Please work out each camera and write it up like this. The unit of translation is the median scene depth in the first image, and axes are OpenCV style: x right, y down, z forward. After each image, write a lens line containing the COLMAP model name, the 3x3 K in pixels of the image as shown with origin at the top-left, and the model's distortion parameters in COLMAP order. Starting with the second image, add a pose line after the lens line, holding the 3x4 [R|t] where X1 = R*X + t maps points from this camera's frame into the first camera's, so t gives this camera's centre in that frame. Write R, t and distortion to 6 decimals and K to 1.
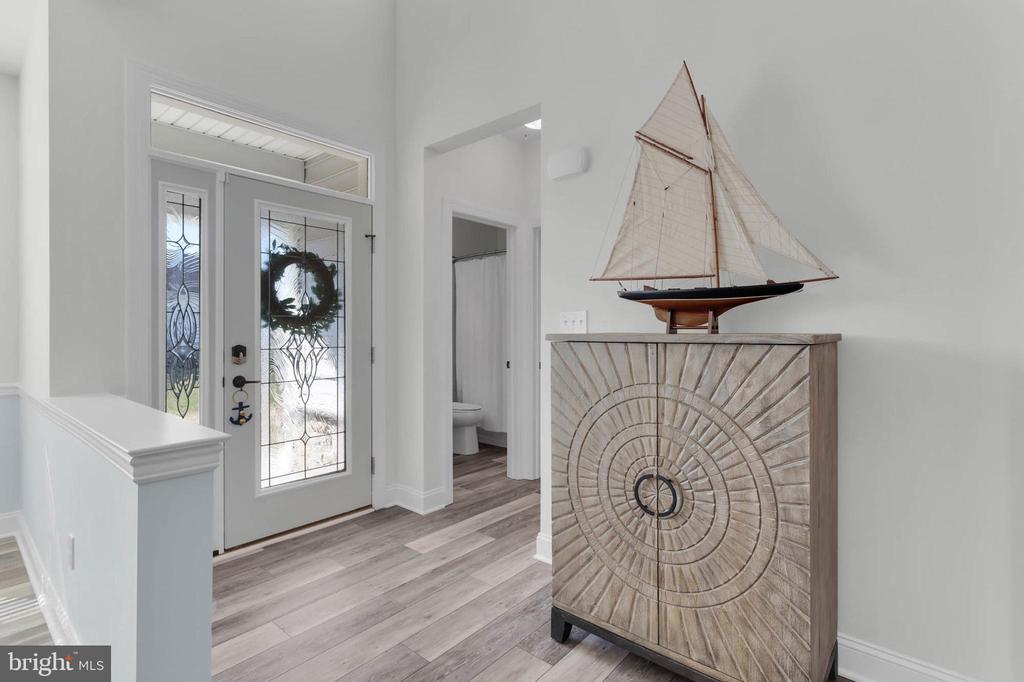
lens RADIAL K [[493.4, 0, 510.7], [0, 493.4, 333.7], [0, 0, 1]] dist [-0.002941, 0.002197]
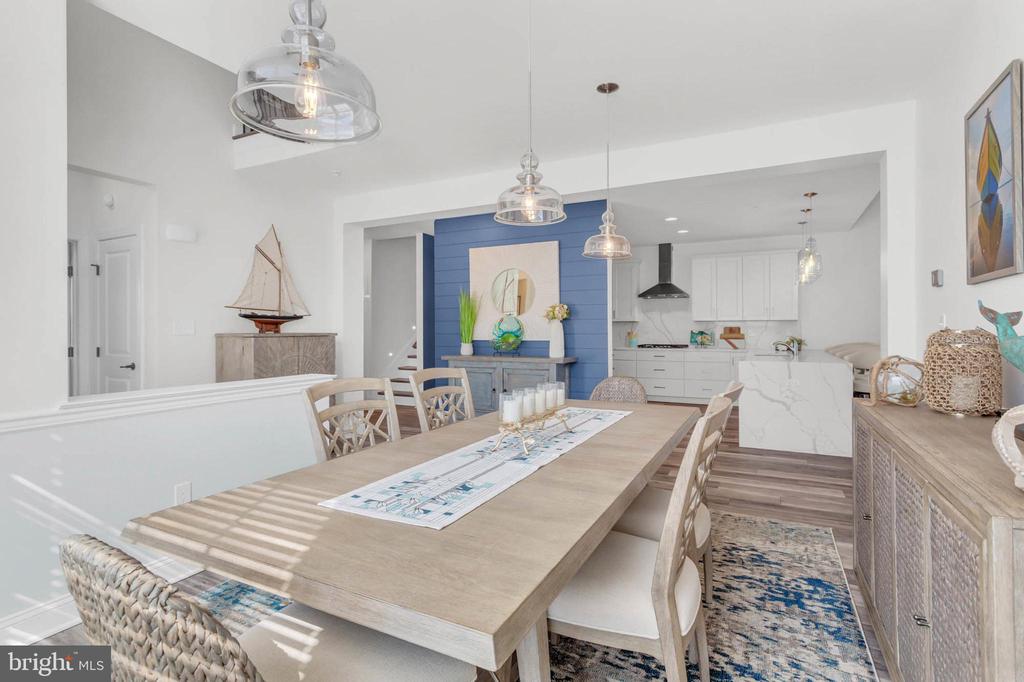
lens RADIAL K [[493.4, 0, 501.9], [0, 493.4, 330.5], [0, 0, 1]] dist [-0.002941, 0.002197]
pose [[-0.229531, 0.004744, 0.973290, -2.383893], [0.015792, 0.999875, -0.001149, 0.006254], [-0.973173, 0.015107, -0.229577, 0.461662]]
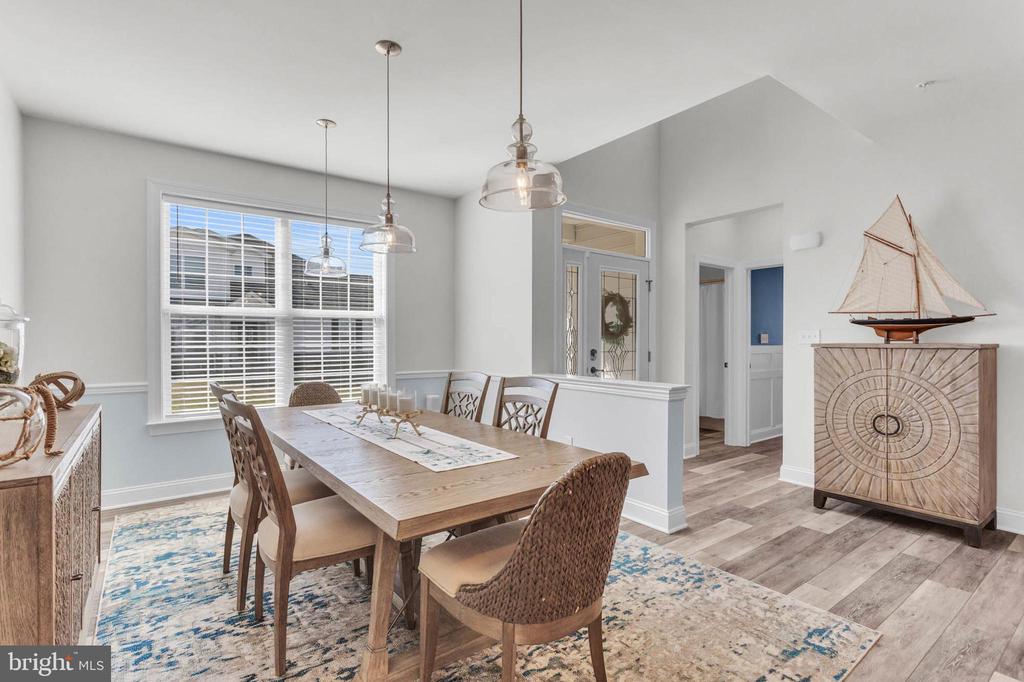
lens RADIAL K [[493.4, 0, 502.9], [0, 493.4, 341.8], [0, 0, 1]] dist [-0.002941, 0.002197]
pose [[0.975485, 0.002694, -0.220051, -0.695141], [-0.003145, 0.999994, -0.001700, 0.000810], [0.220045, 0.002350, 0.975487, -1.143561]]
